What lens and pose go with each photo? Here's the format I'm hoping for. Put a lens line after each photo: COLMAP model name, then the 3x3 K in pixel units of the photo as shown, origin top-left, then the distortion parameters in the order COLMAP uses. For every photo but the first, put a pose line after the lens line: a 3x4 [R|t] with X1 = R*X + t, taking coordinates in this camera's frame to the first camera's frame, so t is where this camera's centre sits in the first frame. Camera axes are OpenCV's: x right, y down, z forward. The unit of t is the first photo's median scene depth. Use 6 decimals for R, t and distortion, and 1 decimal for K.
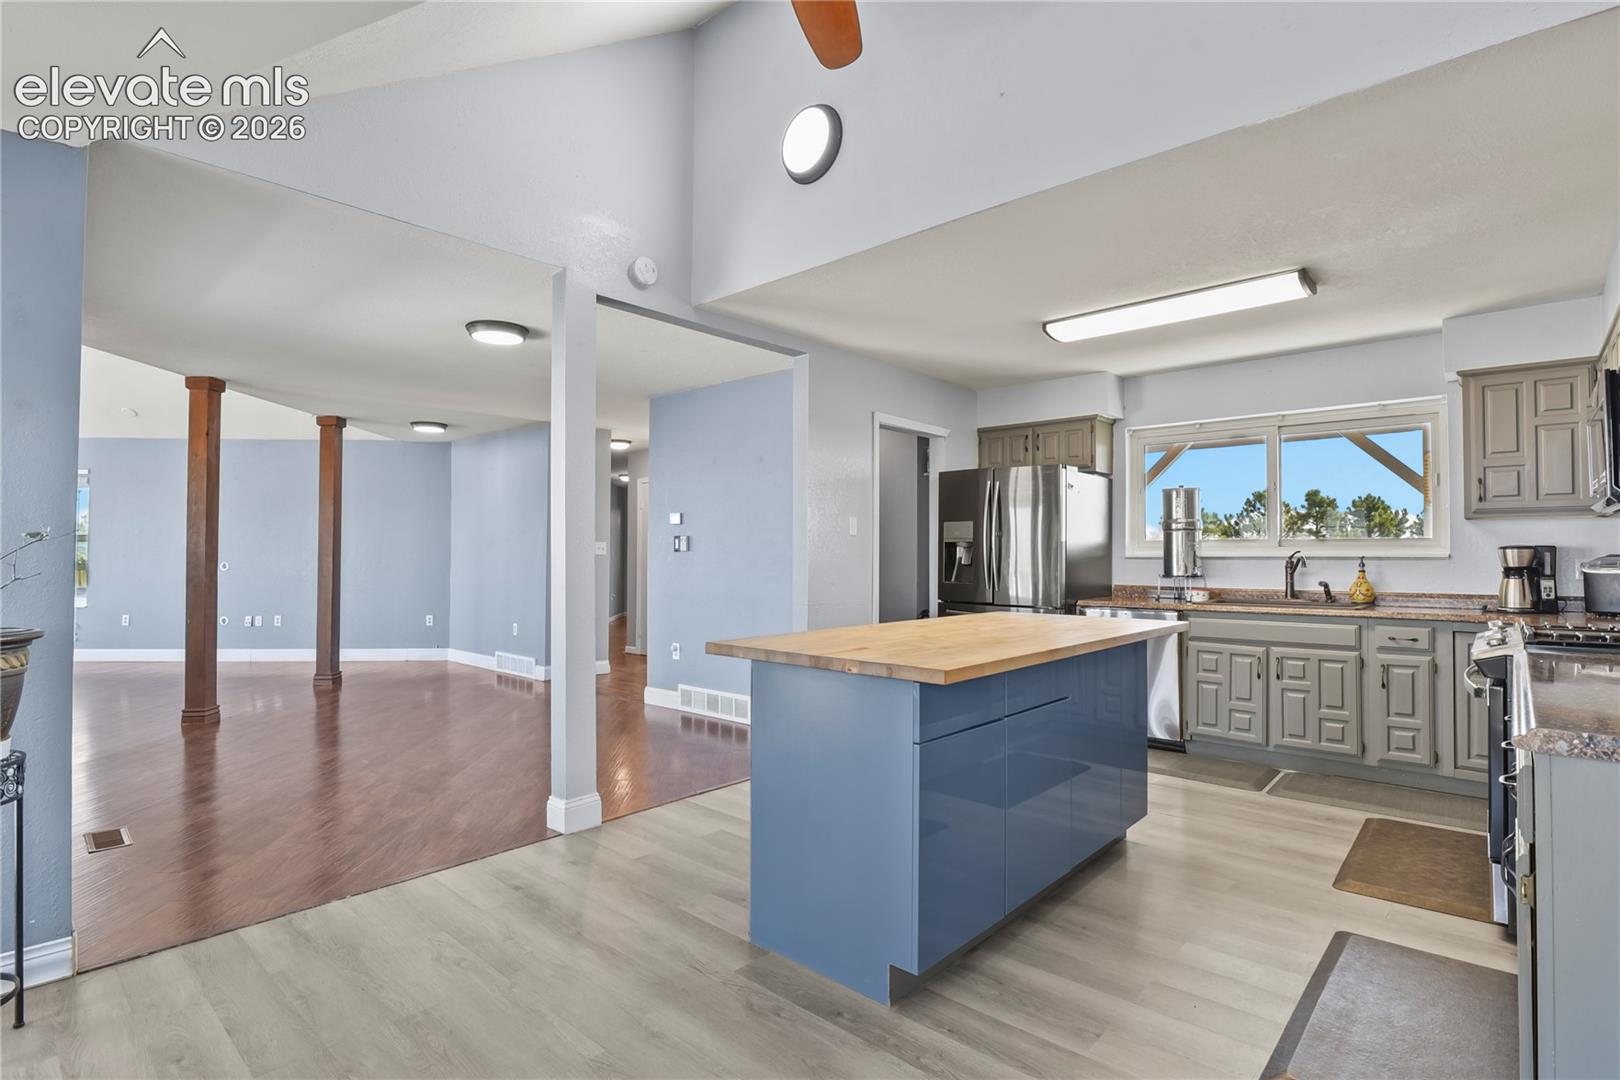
lens RADIAL K [[778.7, 0, 823.5], [0, 778.7, 540.9], [0, 0, 1]] dist [-0.026530, -0.000566]
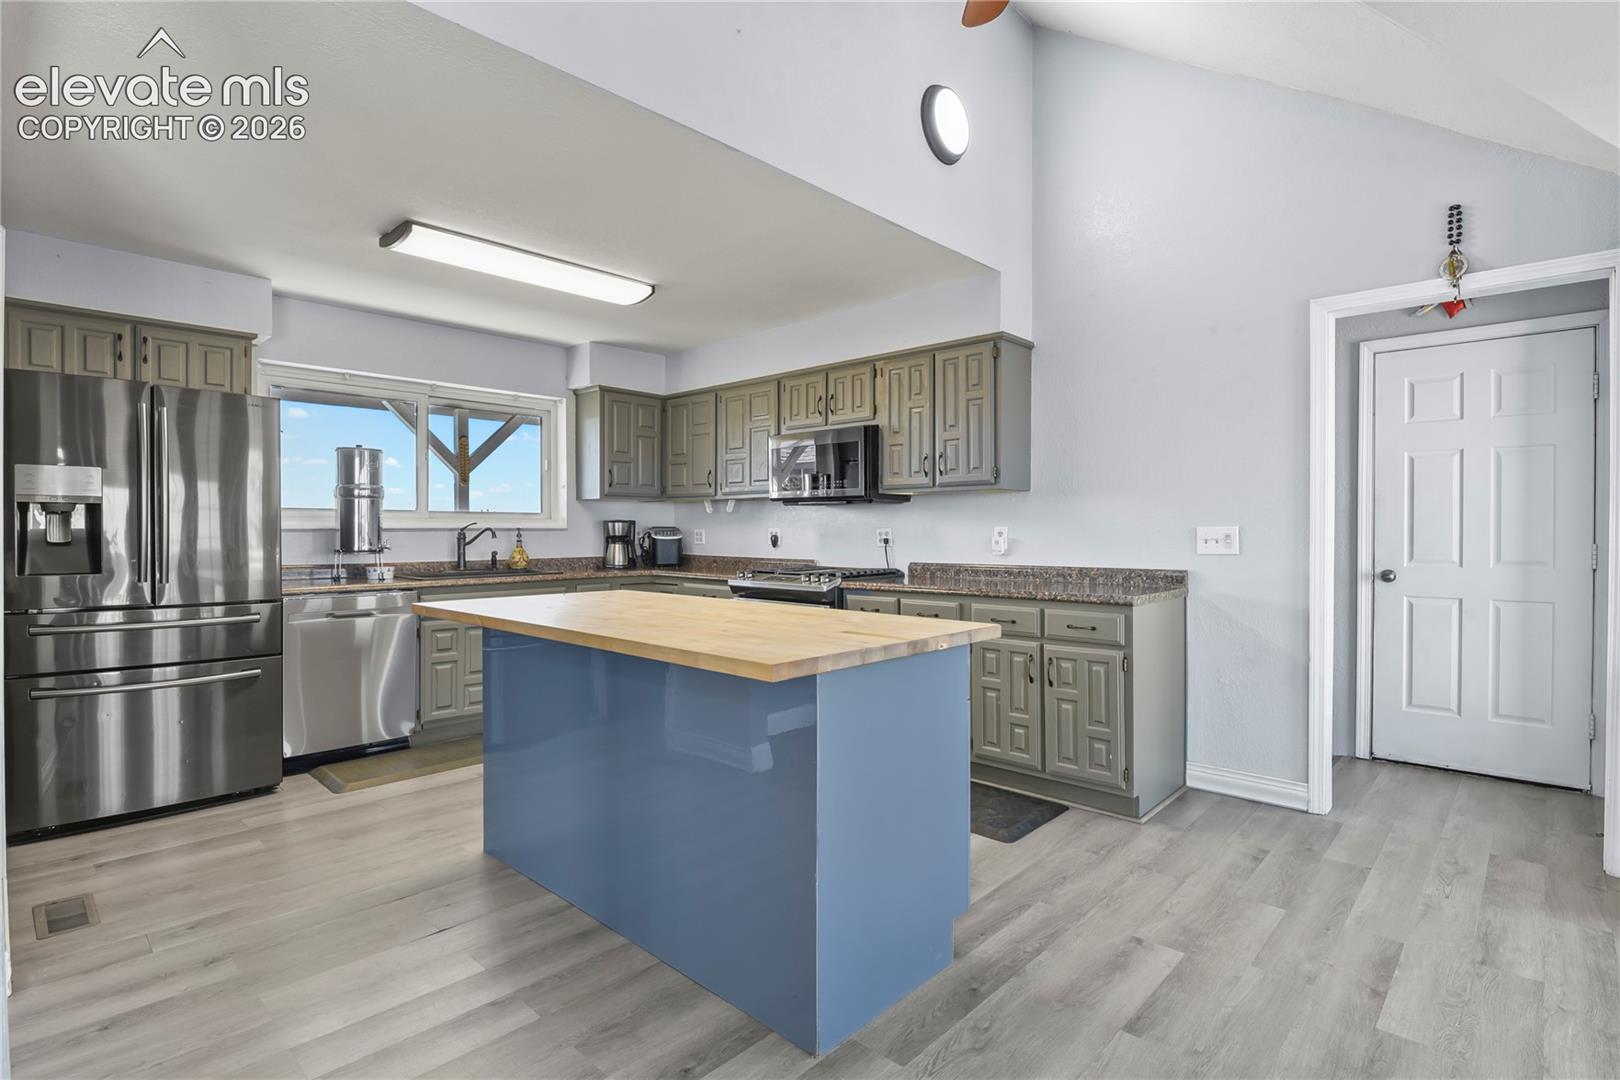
lens RADIAL K [[778.7, 0, 823.5], [0, 778.7, 540.9], [0, 0, 1]] dist [-0.026530, -0.000566]
pose [[0.025486, -0.016299, 0.999542, -0.436615], [-0.020245, 0.999654, 0.016817, 0.011134], [-0.999470, -0.020665, 0.025147, 0.534078]]
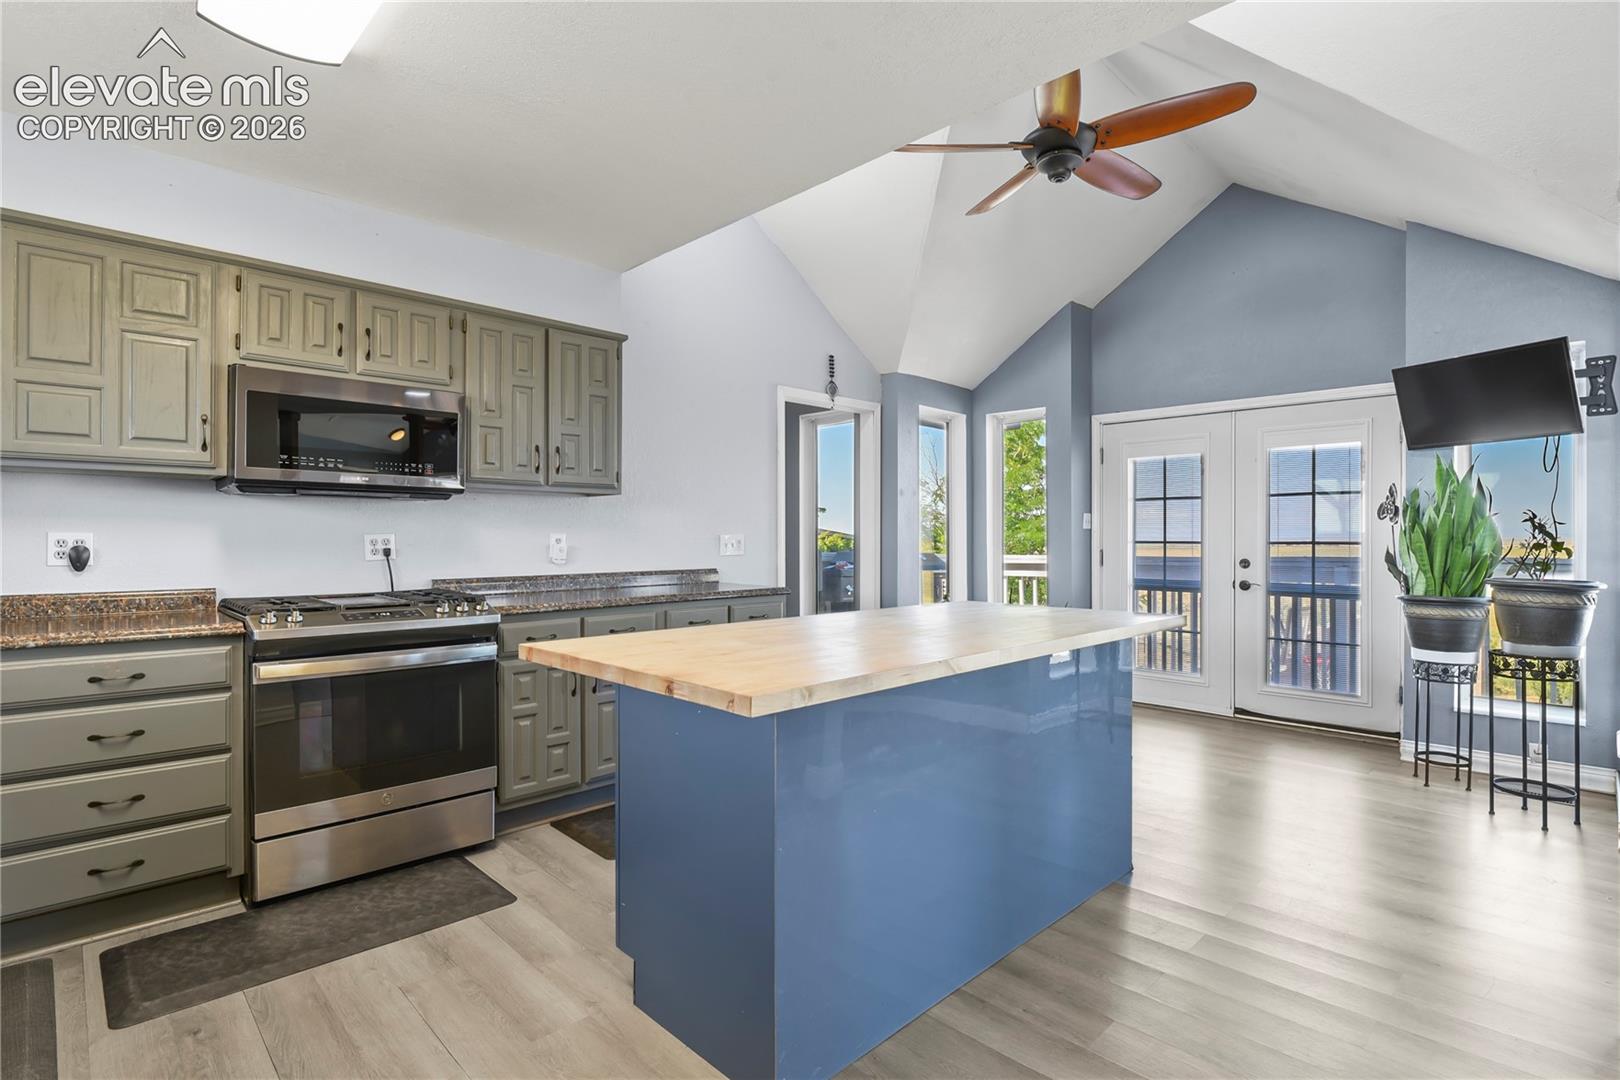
lens RADIAL K [[786.6, 0, 810.0], [0, 786.6, 540.0], [0, 0, 1]] dist [-0.017360, 0.001414]
pose [[-0.997845, -0.001104, 0.065612, 0.163412], [-0.002391, 0.999806, -0.019544, 0.029146], [-0.065578, -0.019659, -0.997654, 1.188977]]
